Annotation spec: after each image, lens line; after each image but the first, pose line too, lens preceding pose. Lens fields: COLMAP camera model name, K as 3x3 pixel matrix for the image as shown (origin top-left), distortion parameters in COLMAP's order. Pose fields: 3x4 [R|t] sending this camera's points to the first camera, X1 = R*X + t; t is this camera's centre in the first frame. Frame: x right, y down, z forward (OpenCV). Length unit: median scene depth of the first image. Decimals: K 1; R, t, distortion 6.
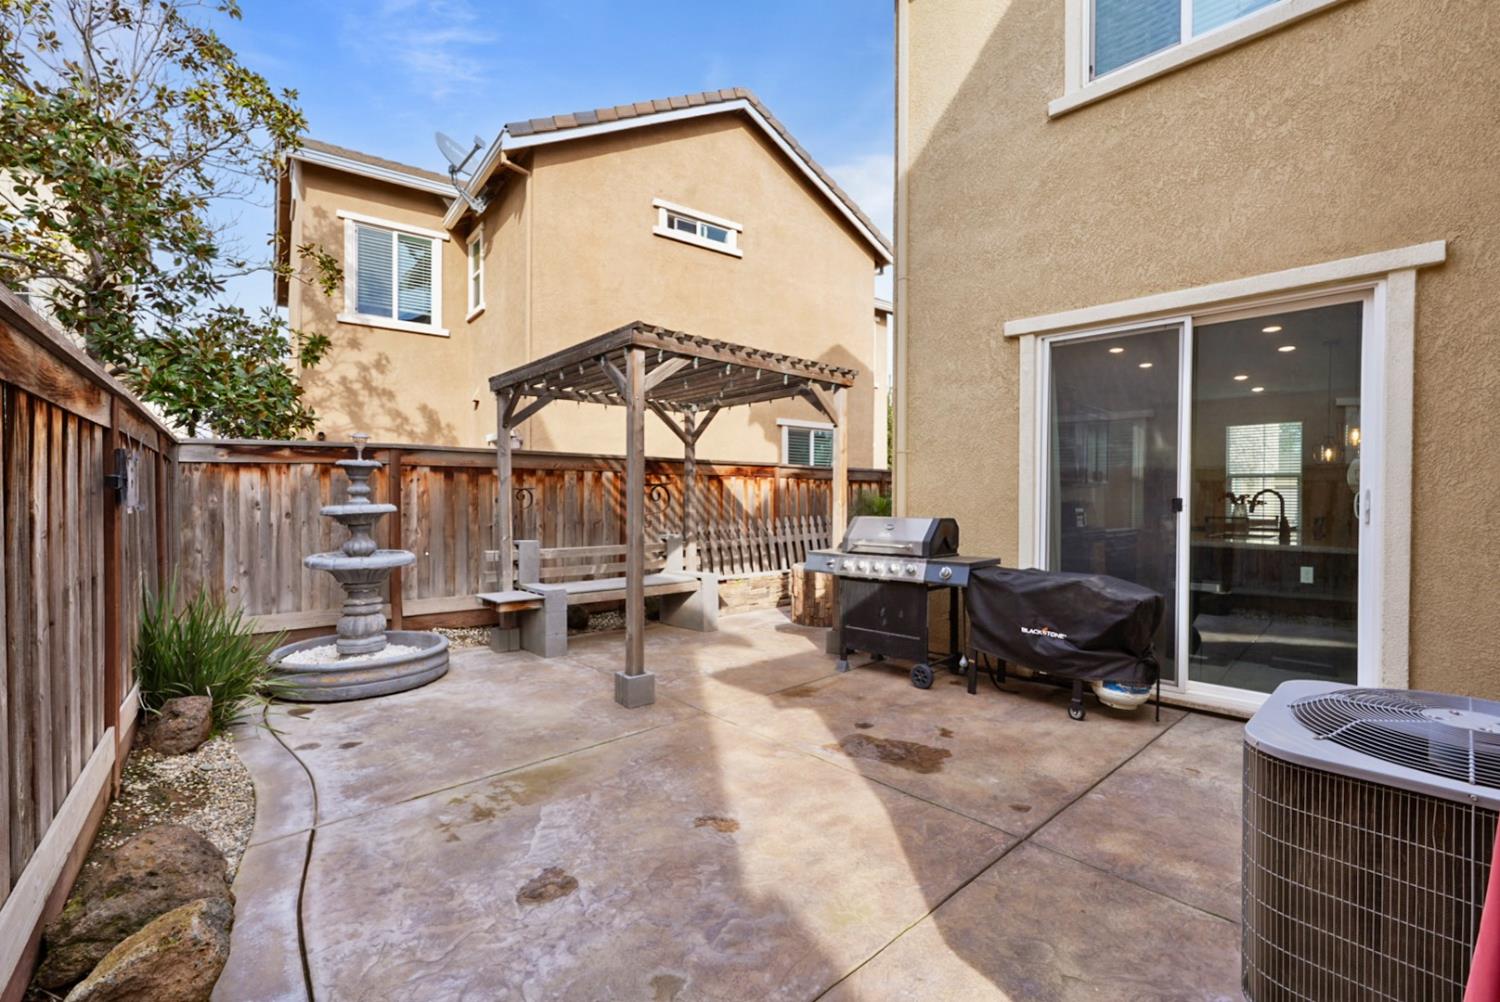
lens RADIAL K [[661.7, 0, 748.8], [0, 661.7, 491.3], [0, 0, 1]] dist [-0.023734, 0.013663]
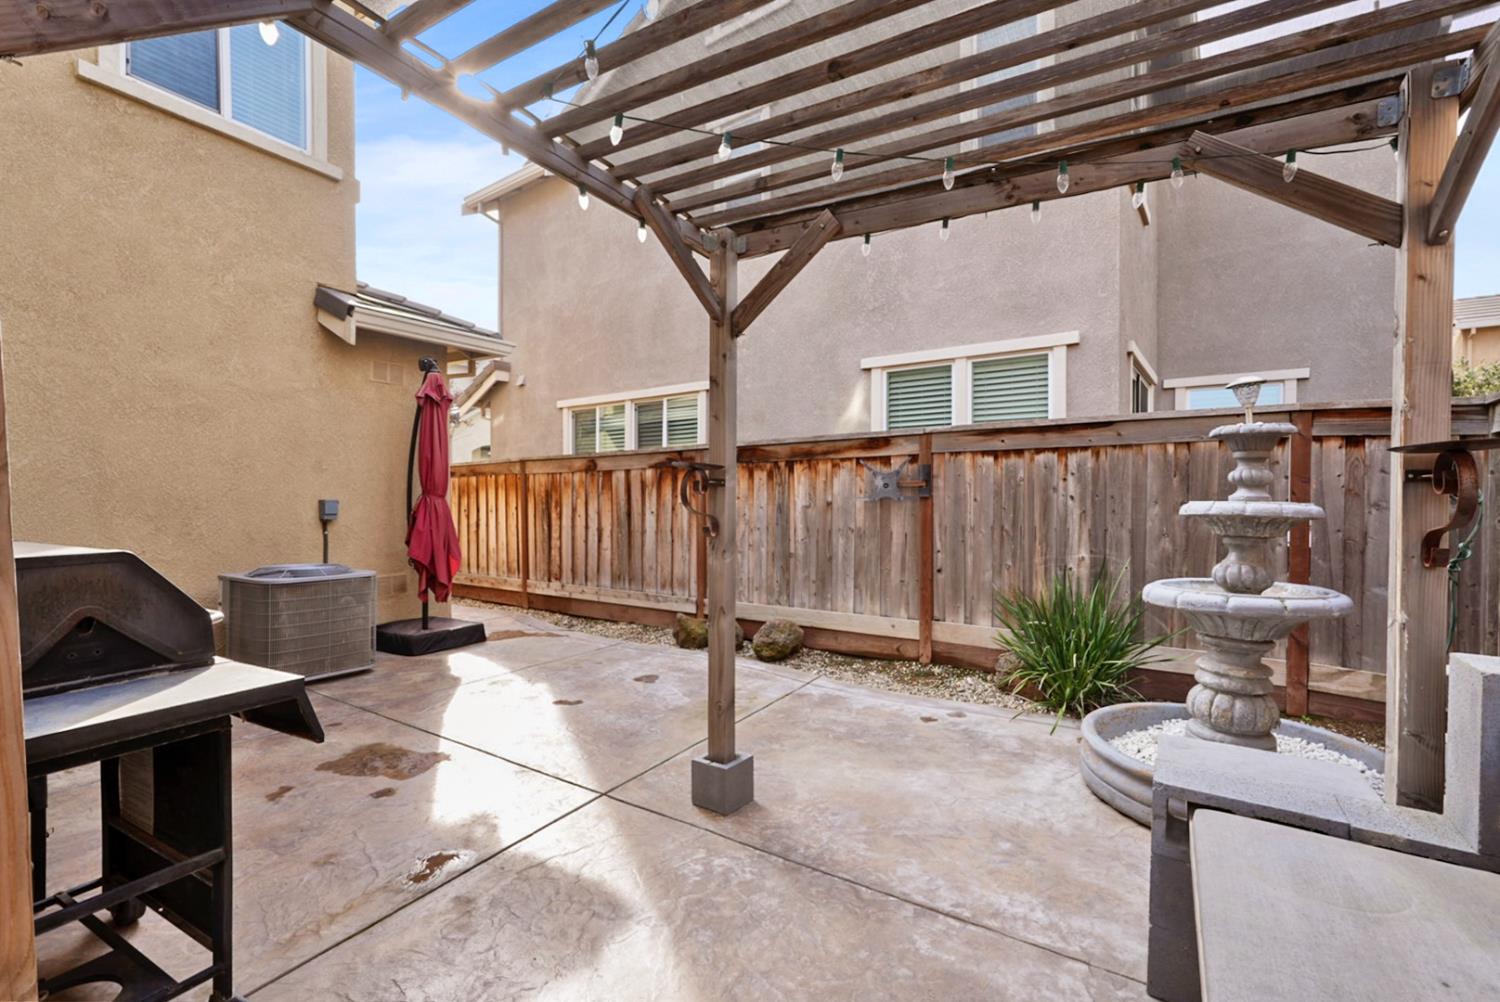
lens RADIAL K [[661.7, 0, 748.8], [0, 661.7, 491.3], [0, 0, 1]] dist [-0.023734, 0.013663]
pose [[-0.960158, -0.000413, -0.279457, -0.018639], [0.004866, 0.999823, -0.018196, 0.028593], [0.279415, -0.018831, -0.959986, 2.046824]]
